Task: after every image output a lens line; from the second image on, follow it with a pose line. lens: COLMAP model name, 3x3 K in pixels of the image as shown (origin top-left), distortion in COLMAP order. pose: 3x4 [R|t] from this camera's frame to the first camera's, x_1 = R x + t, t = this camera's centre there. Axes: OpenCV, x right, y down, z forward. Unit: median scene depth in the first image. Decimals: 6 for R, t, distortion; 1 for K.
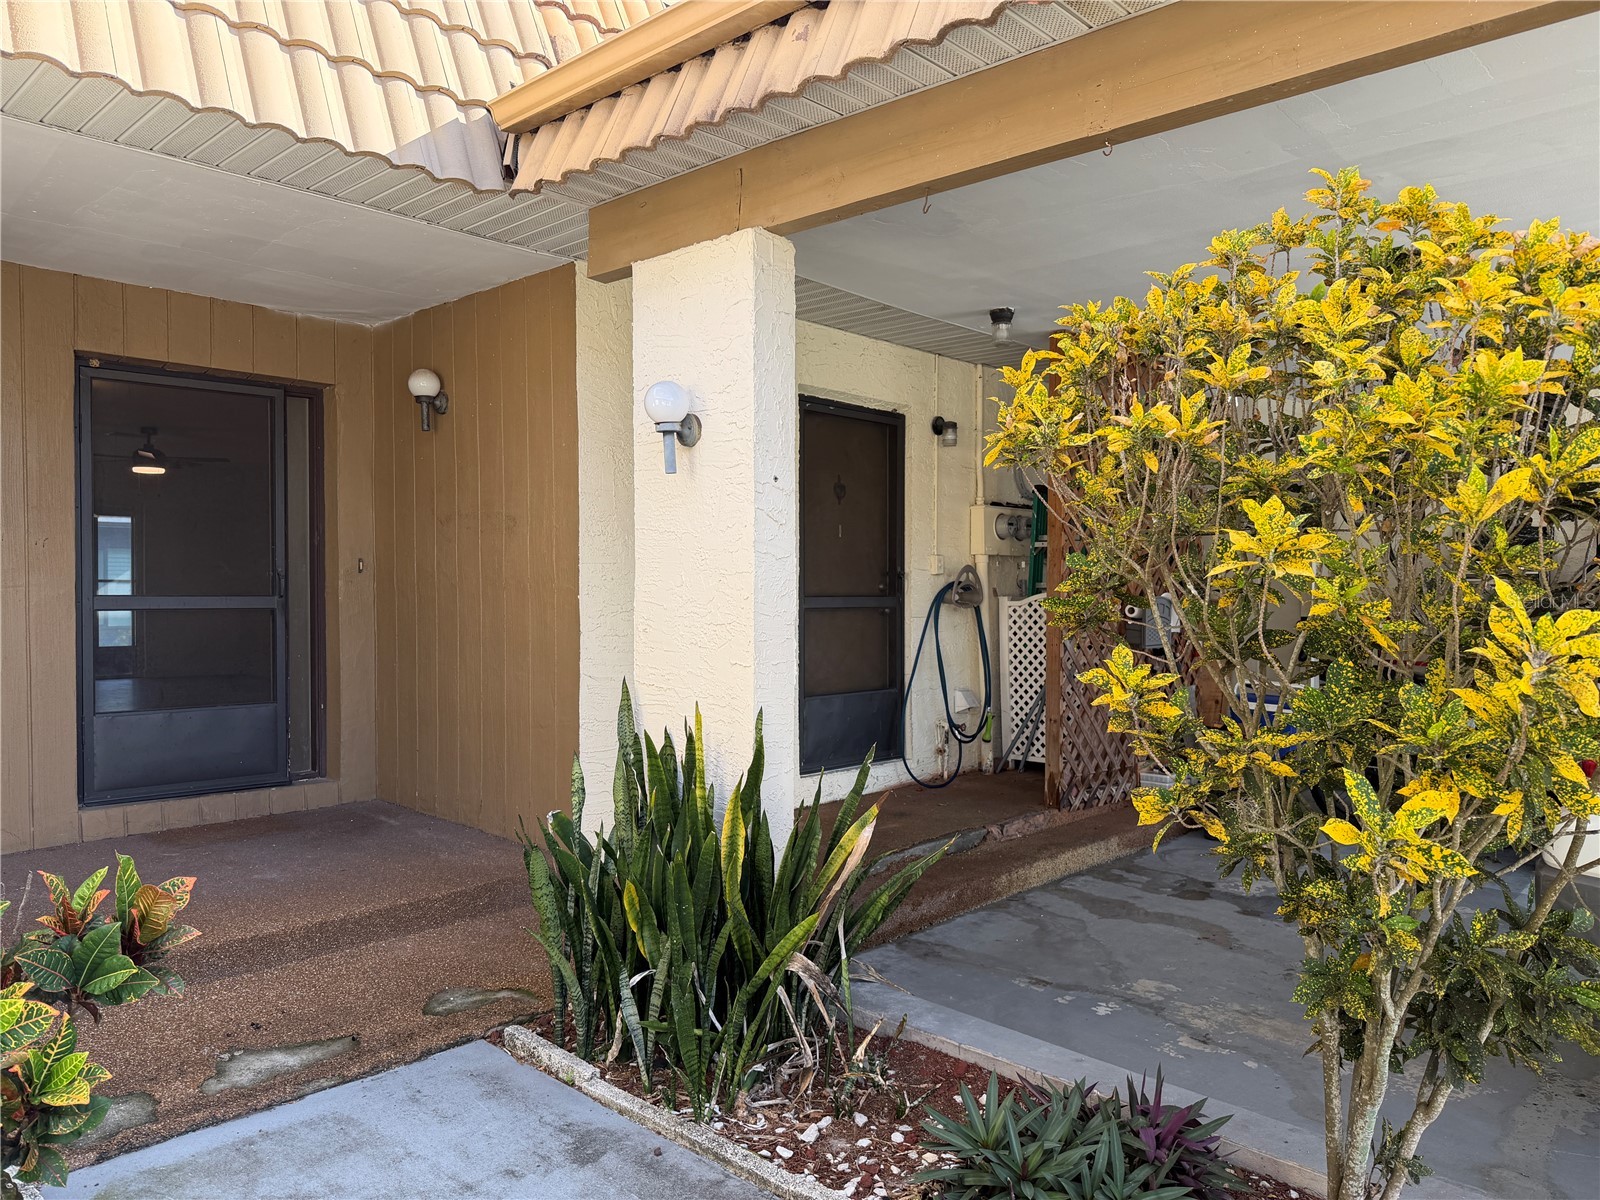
lens RADIAL K [[1137.0, 0, 803.9], [0, 1137.0, 602.7], [0, 0, 1]] dist [0.055641, -0.068441]
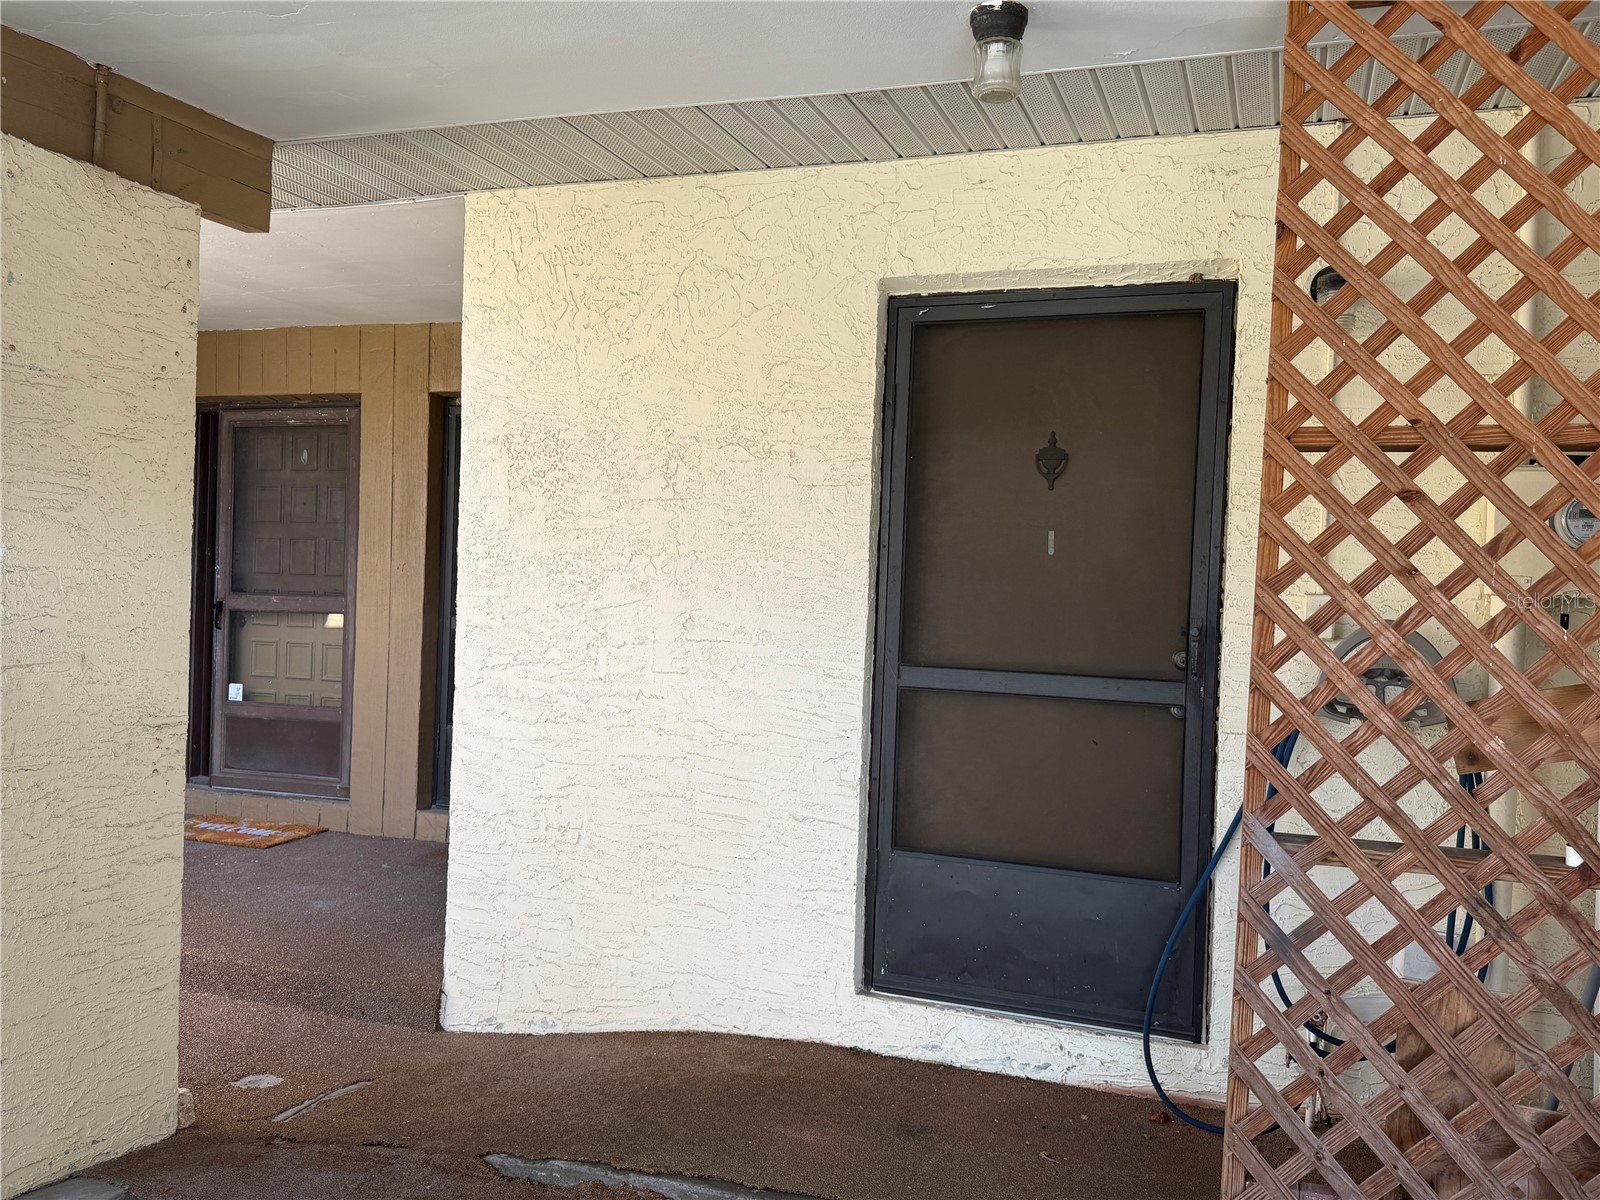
lens RADIAL K [[1313.2, 0, 809.3], [0, 1313.2, 604.4], [0, 0, 1]] dist [0.104877, -0.058718]
pose [[0.377679, 0.027140, -0.925539, 0.609255], [-0.042448, 0.999027, 0.011973, -0.042746], [0.924963, 0.034766, 0.378464, 0.766754]]
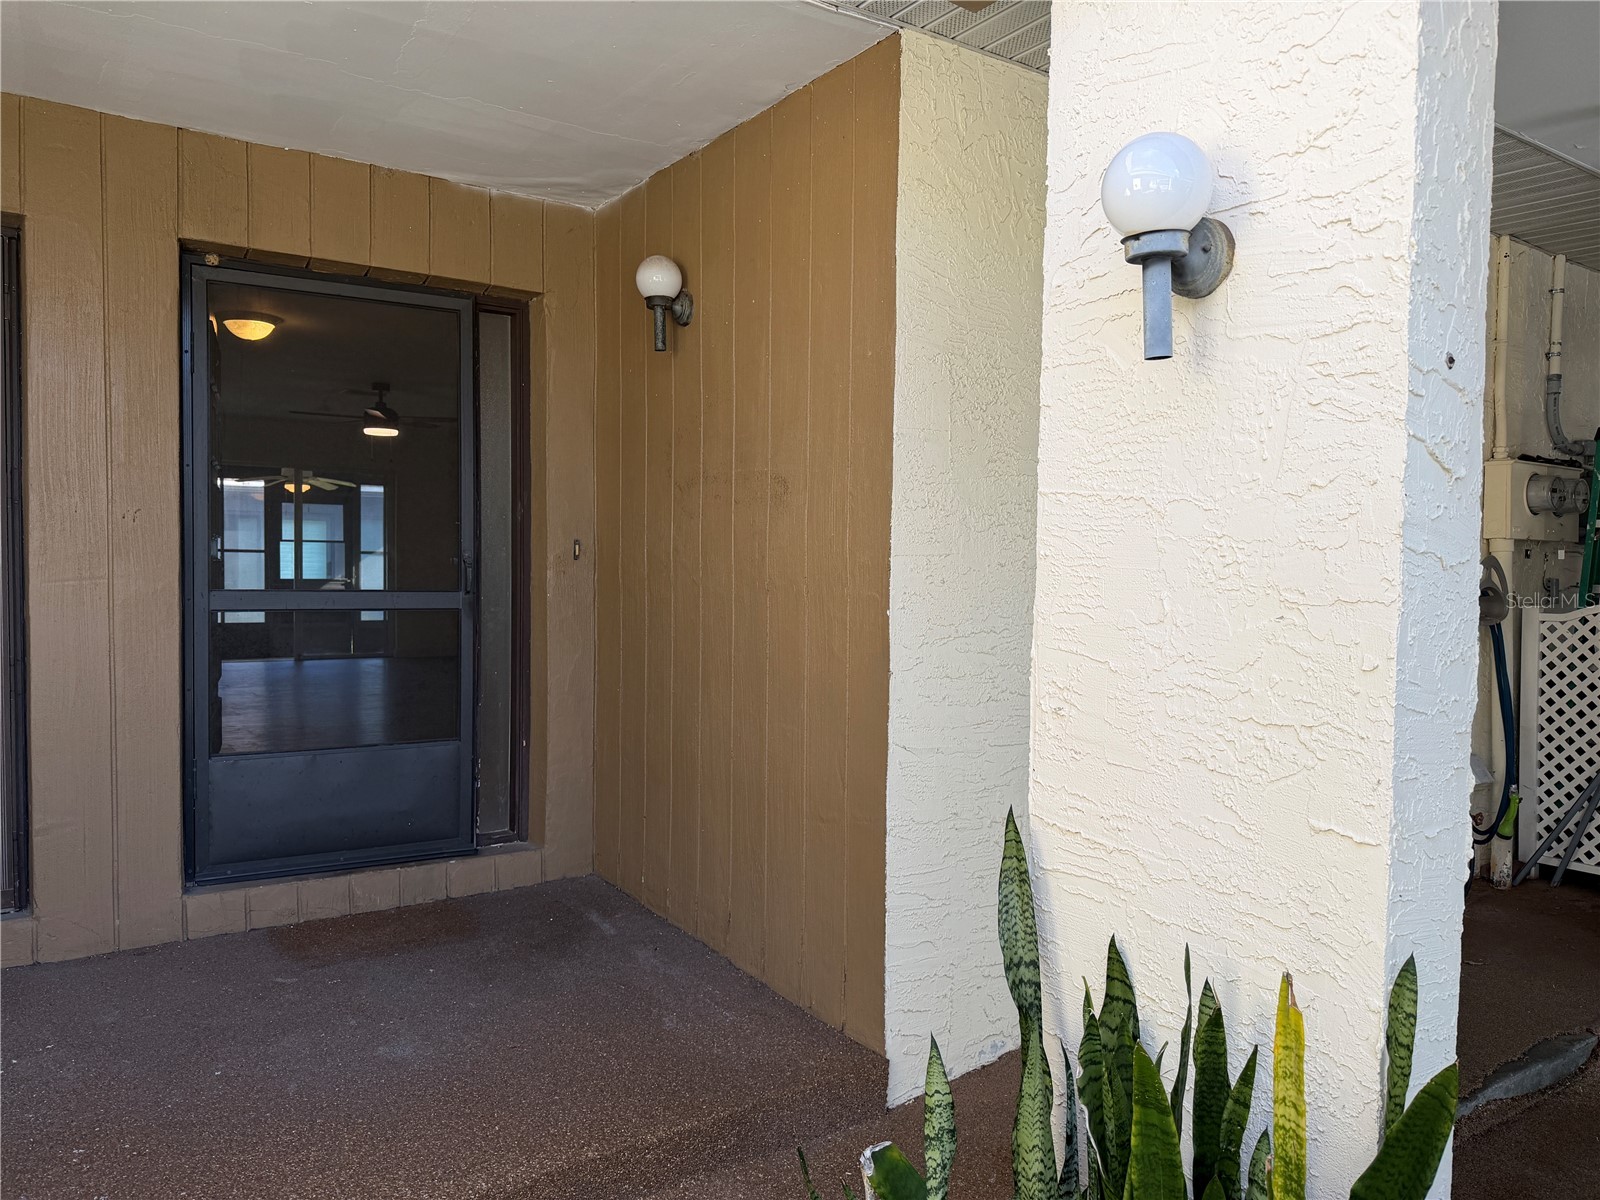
lens RADIAL K [[1137.0, 0, 783.3], [0, 1137.0, 599.2], [0, 0, 1]] dist [0.055641, -0.068441]
pose [[0.970792, 0.022380, -0.238877, -0.096757], [-0.017380, 0.999584, 0.023015, -0.021195], [0.239293, -0.018191, 0.970777, 0.363266]]
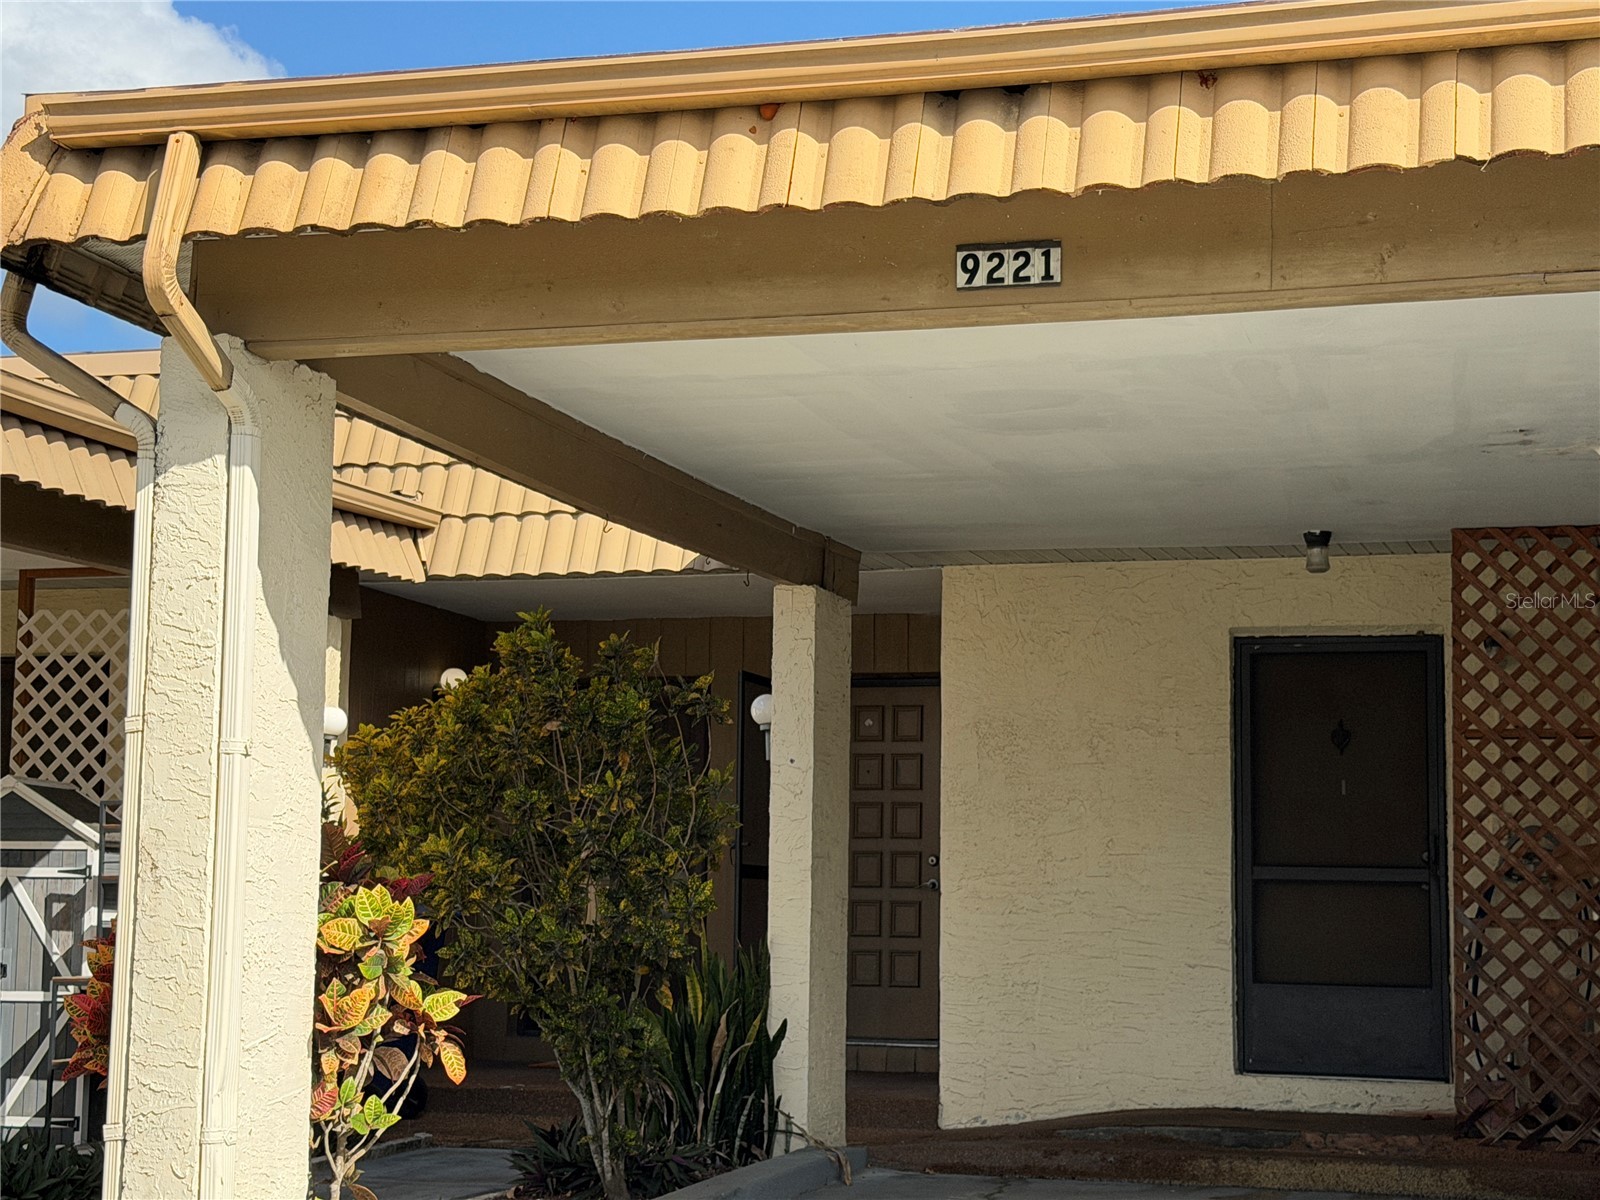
lens RADIAL K [[2838.1, 0, 796.2], [0, 2838.1, 564.8], [0, 0, 1]] dist [0.157066, 0.000000]
pose [[0.420924, -0.113864, -0.899921, 1.991433], [-0.024033, 0.990342, -0.136545, 0.079723], [0.906778, 0.079102, 0.414122, -0.270258]]
